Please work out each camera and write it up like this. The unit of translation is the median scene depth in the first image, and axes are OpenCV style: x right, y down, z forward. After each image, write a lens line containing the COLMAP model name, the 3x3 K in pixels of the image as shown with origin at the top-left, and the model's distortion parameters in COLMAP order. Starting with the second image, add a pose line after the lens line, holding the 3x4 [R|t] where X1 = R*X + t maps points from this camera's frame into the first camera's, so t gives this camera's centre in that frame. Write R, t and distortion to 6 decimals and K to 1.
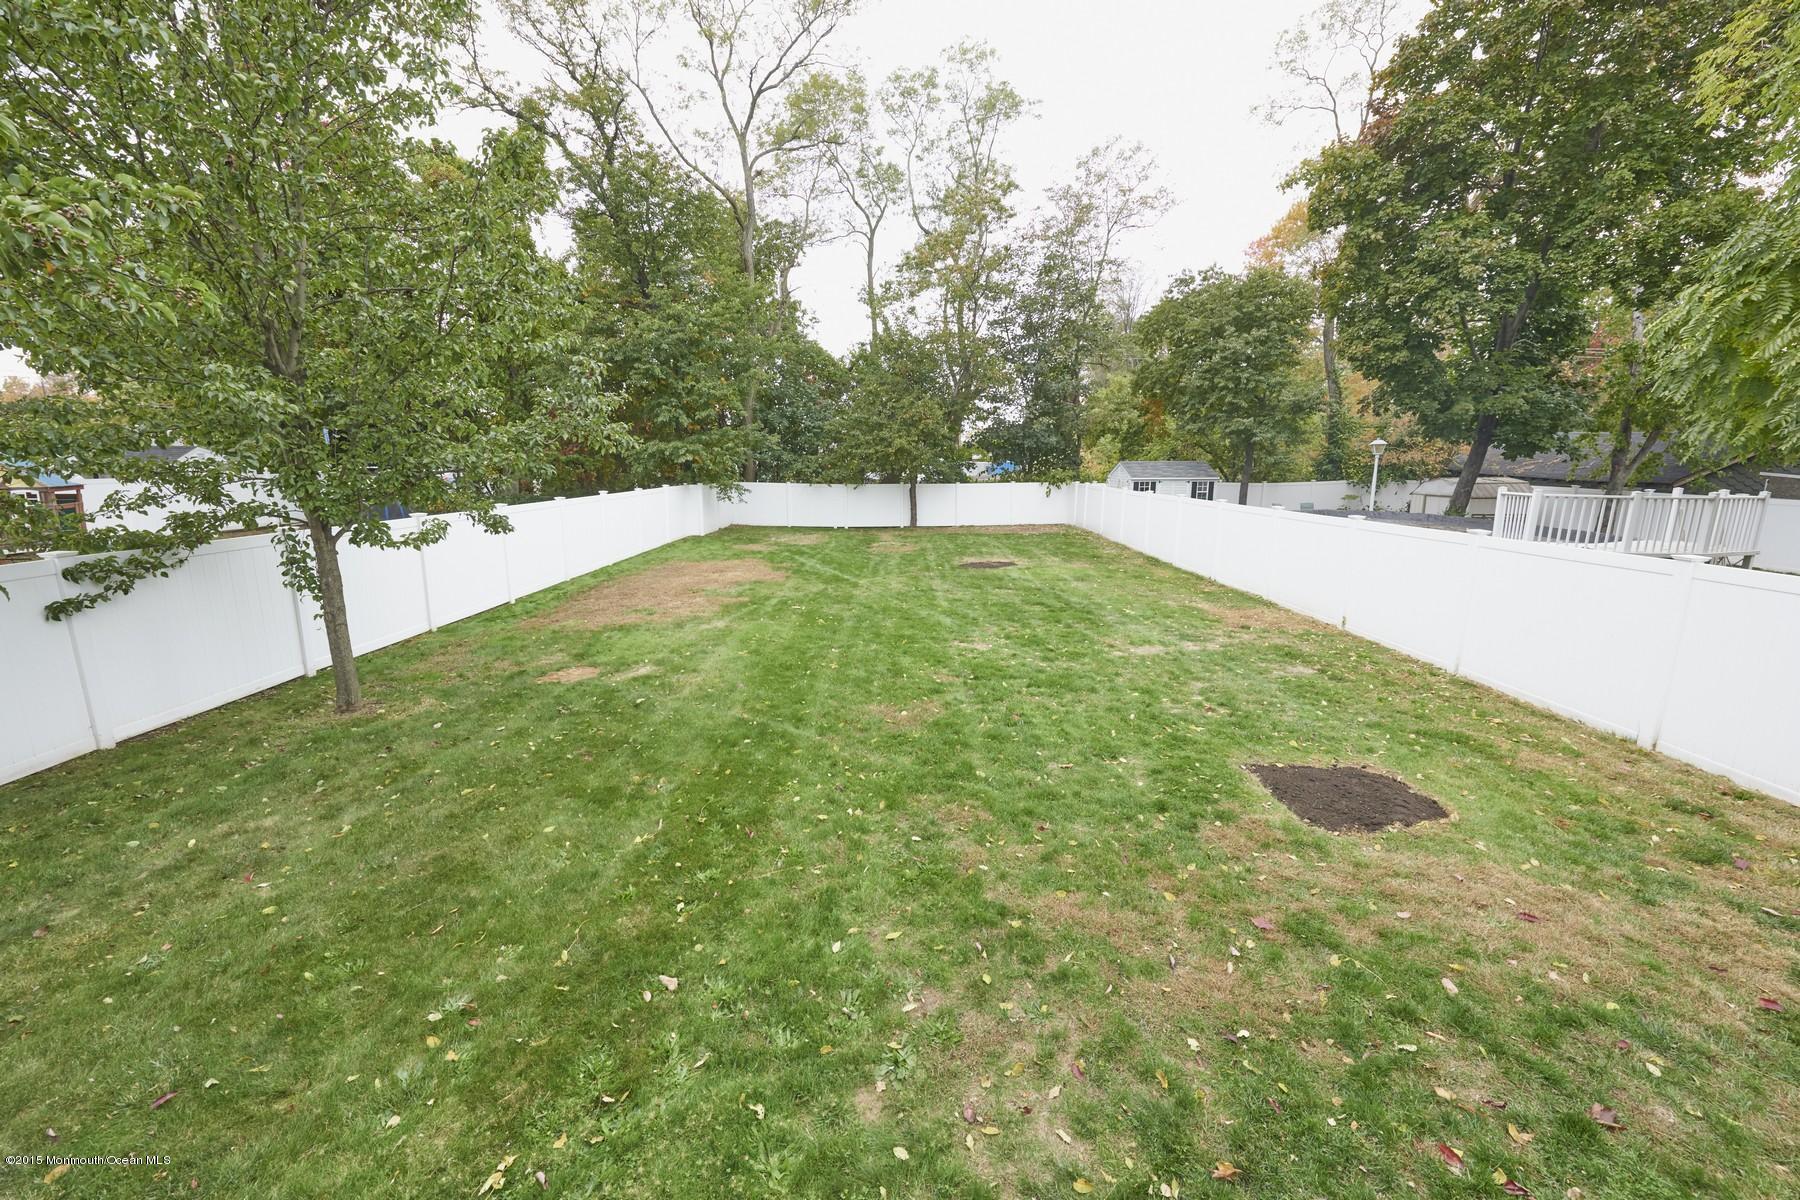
lens RADIAL K [[717.2, 0, 900.0], [0, 717.2, 600.0], [0, 0, 1]] dist [-0.000230, -0.000005]
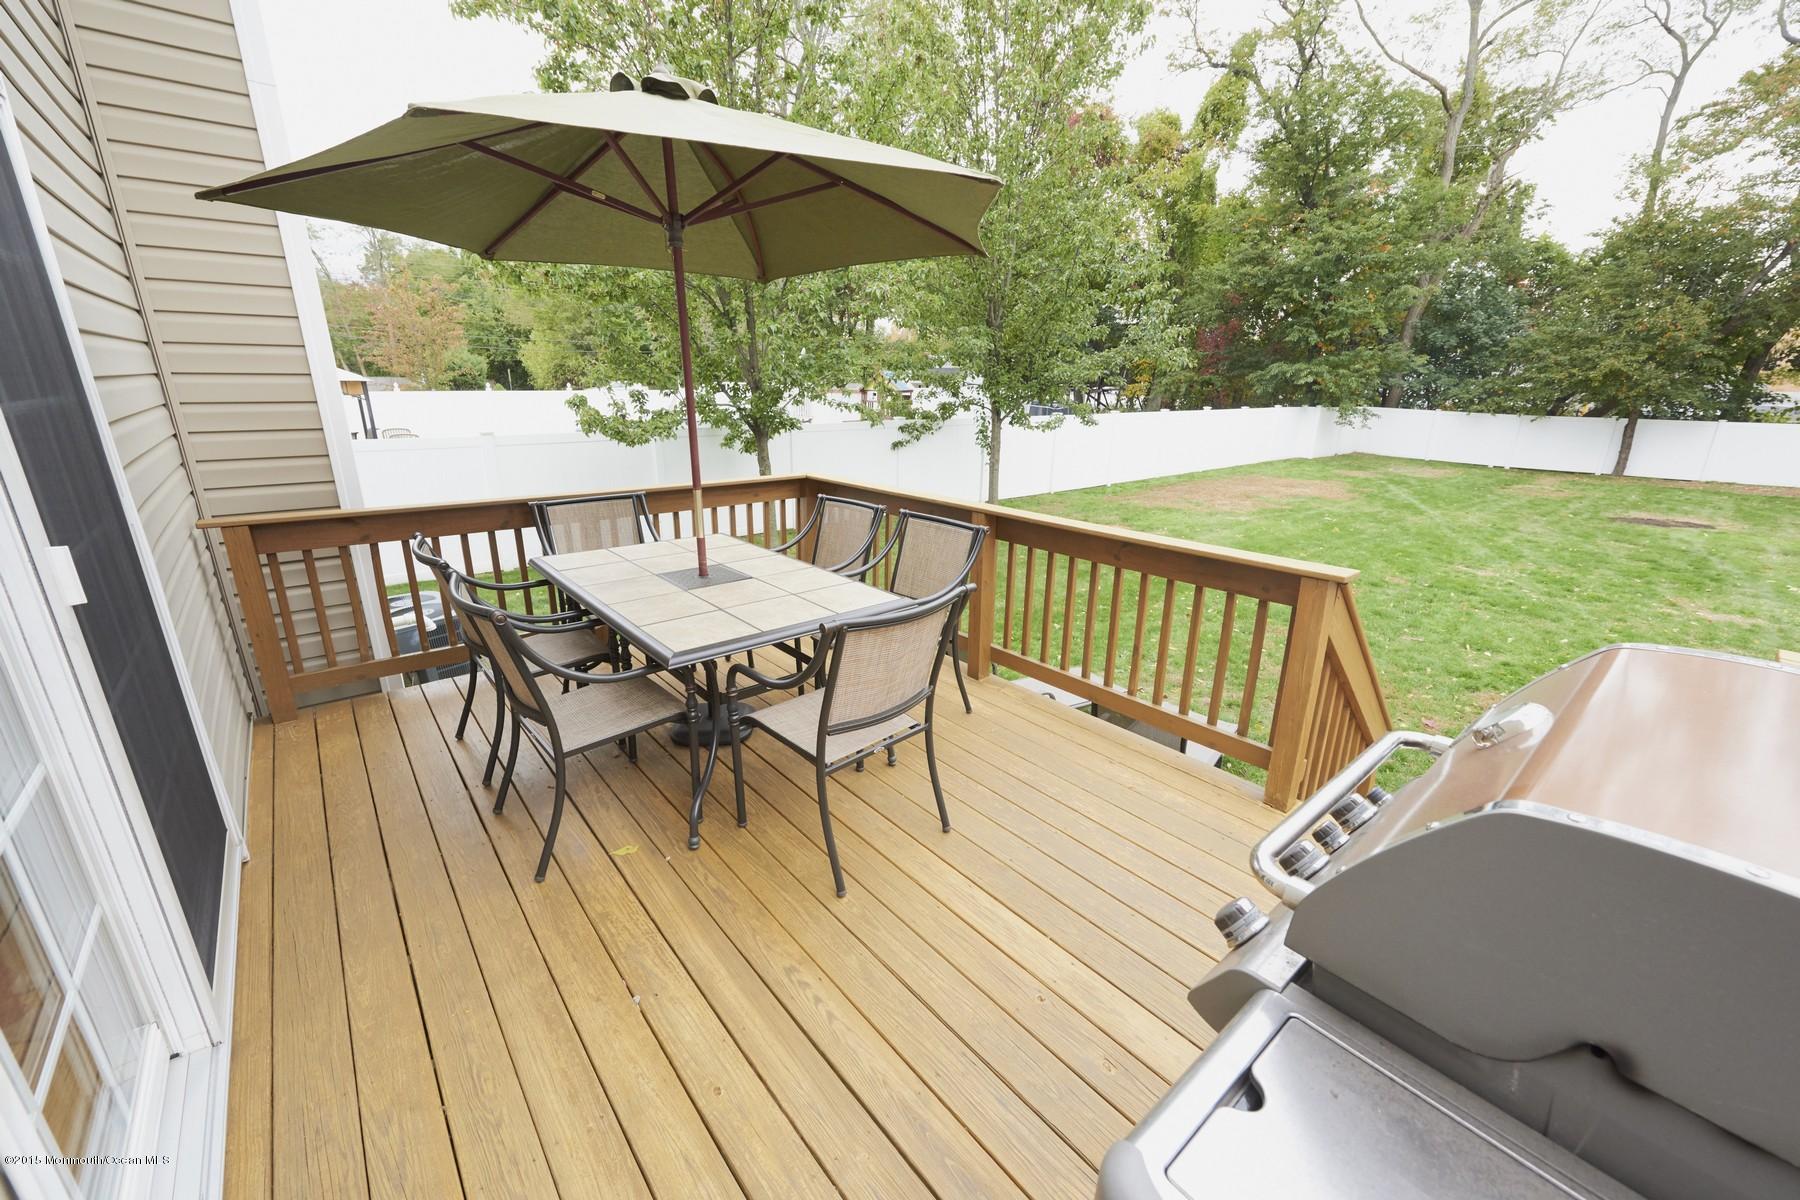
lens RADIAL K [[718.6, 0, 900.0], [0, 718.6, 600.0], [0, 0, 1]] dist [-0.000805, 0.000026]
pose [[0.652348, 0.233684, -0.720996, 0.148756], [-0.159888, 0.972304, 0.170472, 0.028756], [0.740863, 0.004072, 0.671643, -0.130029]]
